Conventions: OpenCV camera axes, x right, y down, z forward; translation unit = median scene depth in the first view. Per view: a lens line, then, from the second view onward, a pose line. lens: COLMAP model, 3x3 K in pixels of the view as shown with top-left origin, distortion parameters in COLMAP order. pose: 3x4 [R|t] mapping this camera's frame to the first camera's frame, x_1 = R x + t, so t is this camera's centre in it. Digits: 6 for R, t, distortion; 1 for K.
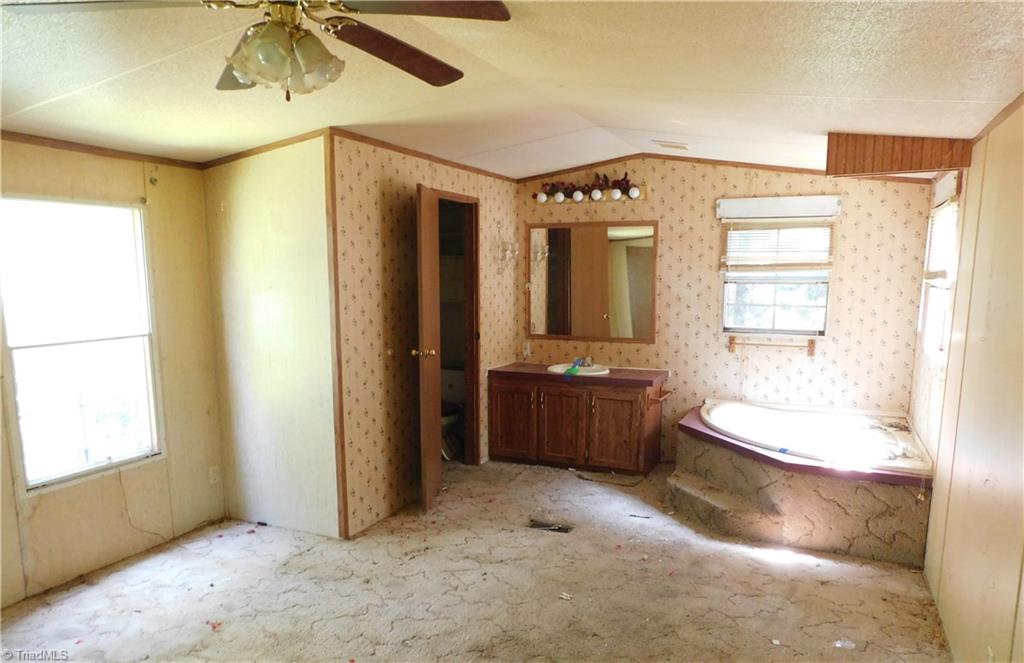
lens RADIAL K [[690.2, 0, 518.7], [0, 690.2, 386.1], [0, 0, 1]] dist [-0.056139, 0.049590]
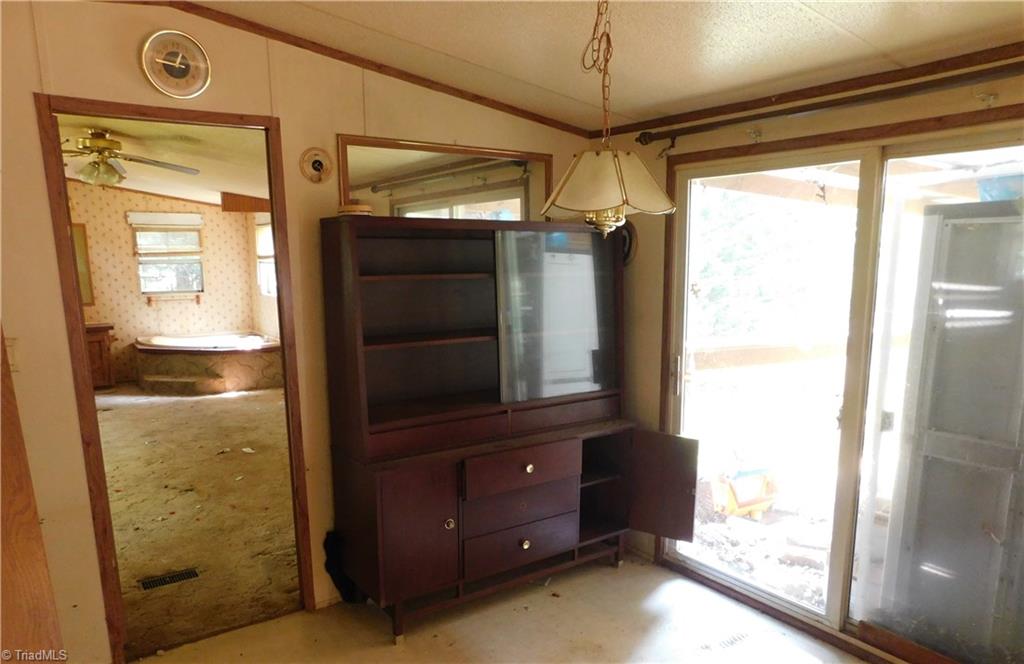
lens RADIAL K [[690.2, 0, 518.7], [0, 690.2, 386.6], [0, 0, 1]] dist [-0.056139, 0.049590]
pose [[0.505566, -0.165080, 0.846848, -0.676821], [0.144474, 0.983864, 0.105539, 0.097458], [-0.850606, 0.068990, 0.521258, -0.601253]]
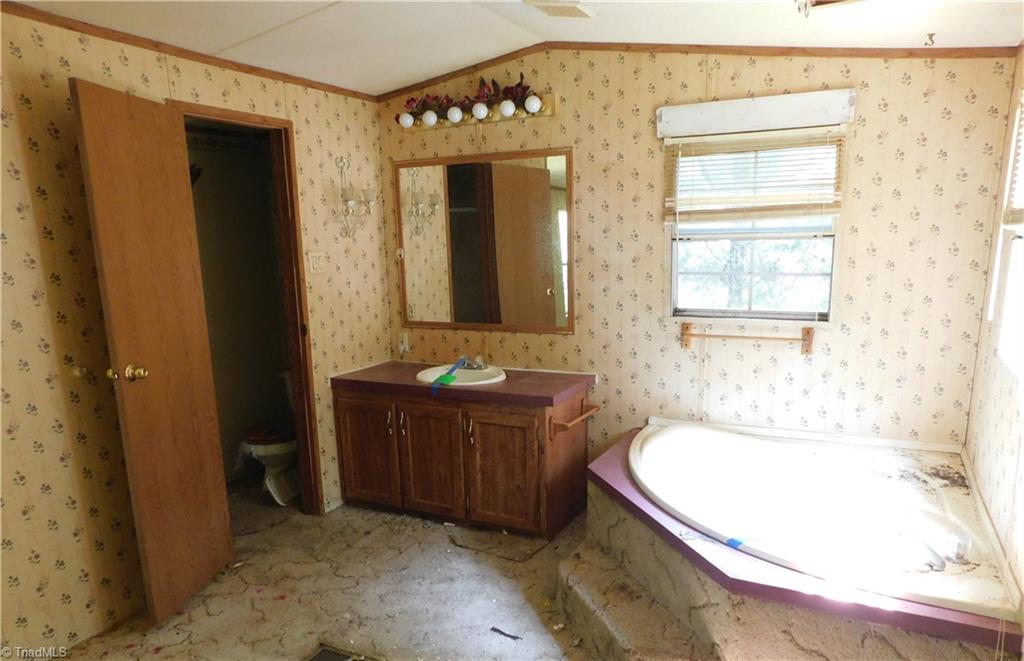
lens RADIAL K [[695.7, 0, 517.8], [0, 695.7, 386.3], [0, 0, 1]] dist [-0.056425, 0.053628]
pose [[0.998675, -0.015235, -0.049159, 0.190243], [0.017780, 0.998501, 0.051767, -0.051241], [0.048296, -0.052572, 0.997449, 0.347813]]
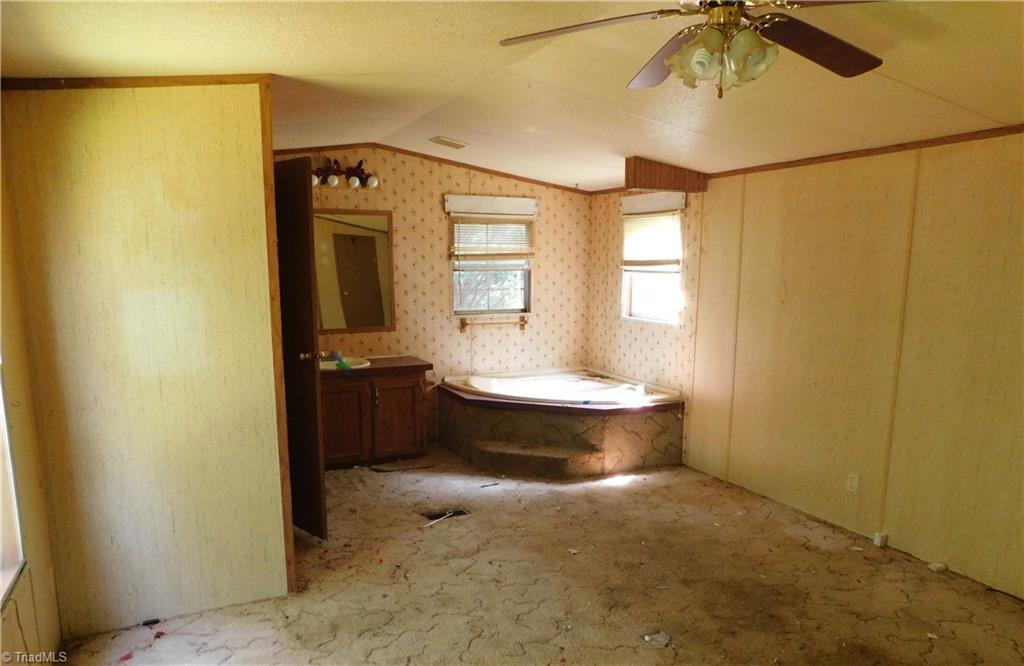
lens RADIAL K [[690.2, 0, 518.7], [0, 690.2, 387.6], [0, 0, 1]] dist [-0.056139, 0.049590]
pose [[0.644930, -0.136399, 0.751971, -0.509800], [0.123678, 0.989602, 0.073430, -0.032991], [-0.754168, 0.045645, 0.655093, 0.205352]]
